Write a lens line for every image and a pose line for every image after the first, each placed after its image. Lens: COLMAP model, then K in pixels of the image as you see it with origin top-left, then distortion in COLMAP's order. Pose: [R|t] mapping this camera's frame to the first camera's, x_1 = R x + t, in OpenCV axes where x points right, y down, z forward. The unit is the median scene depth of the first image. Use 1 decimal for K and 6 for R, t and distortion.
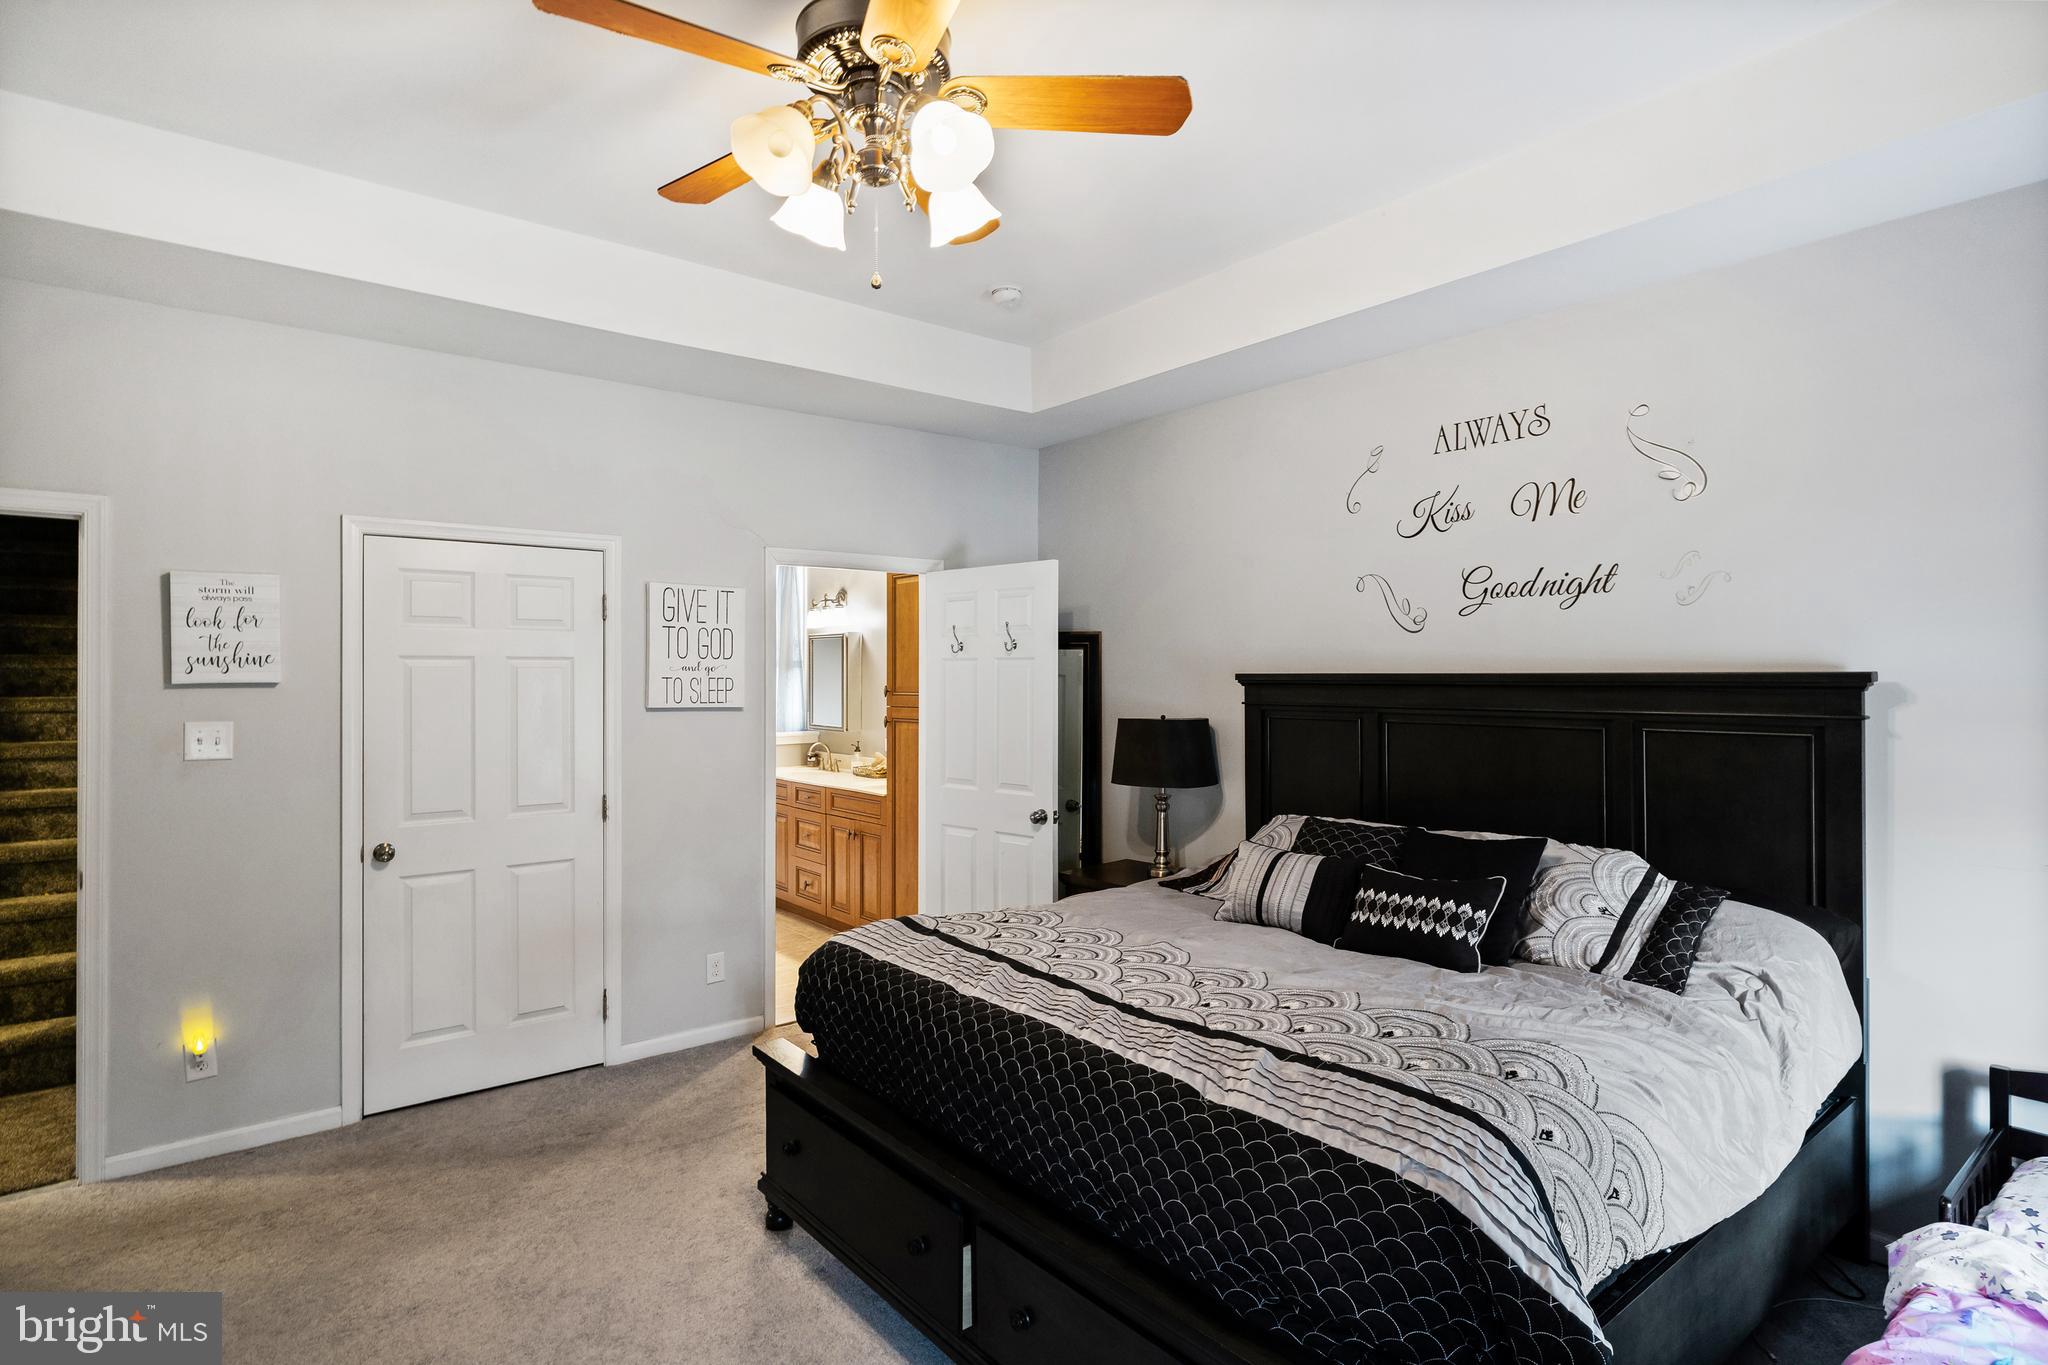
lens RADIAL K [[1056.5, 0, 1026.1], [0, 1056.5, 674.2], [0, 0, 1]] dist [-0.005684, -0.001191]
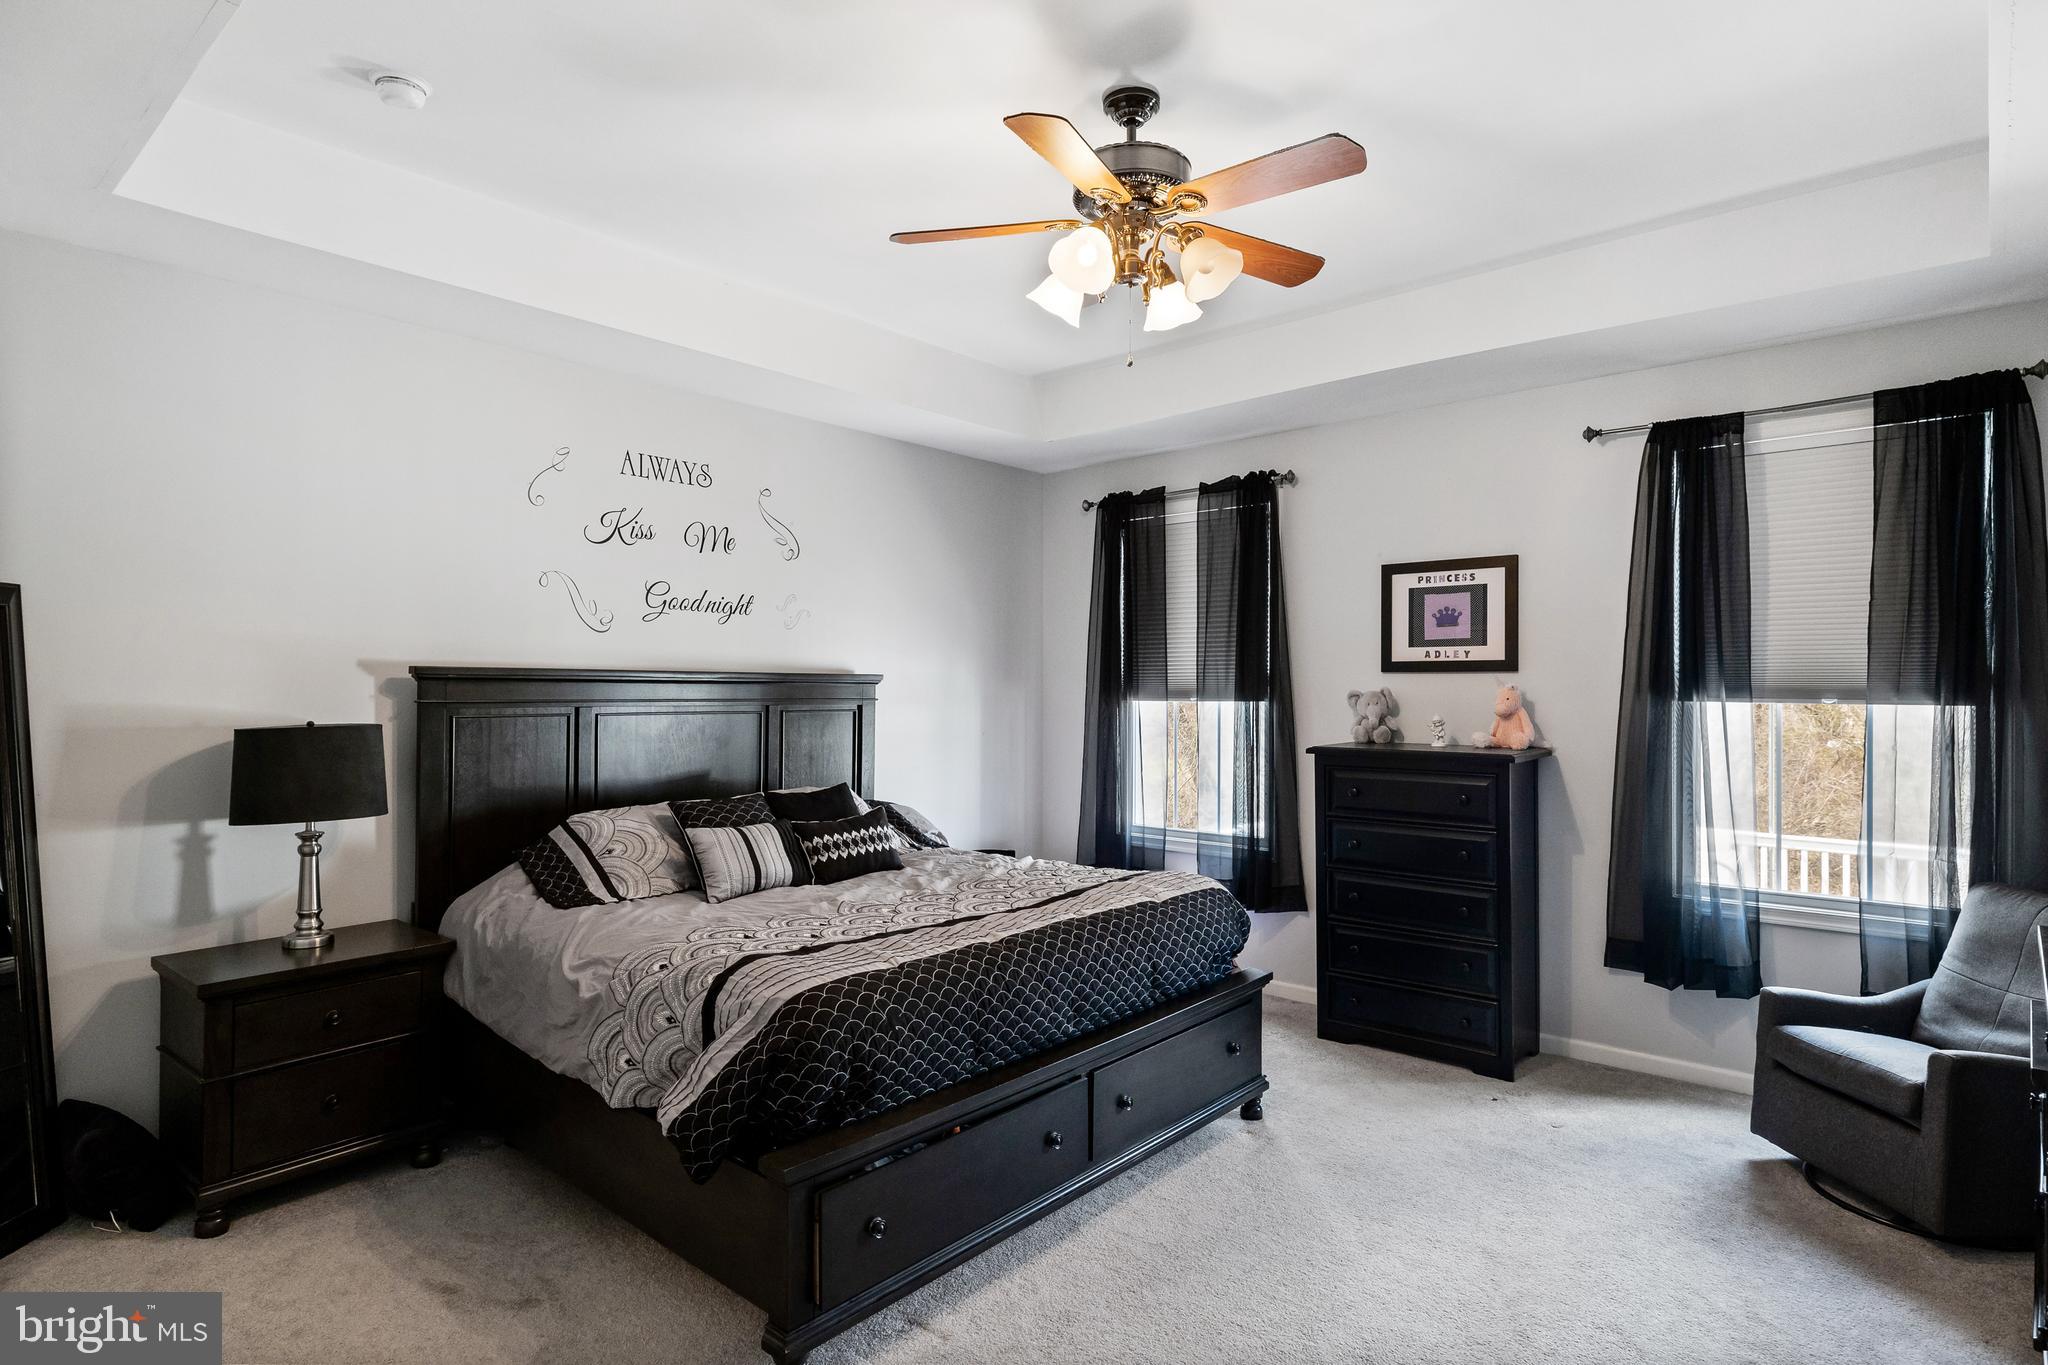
lens RADIAL K [[1095.9, 0, 1028.3], [0, 1095.9, 672.9], [0, 0, 1]] dist [-0.008569, -0.001019]
pose [[-0.182487, 0.011879, 0.983136, -0.864063], [-0.011619, 0.999831, -0.014237, 0.014258], [-0.983140, -0.014021, -0.182319, 0.820012]]
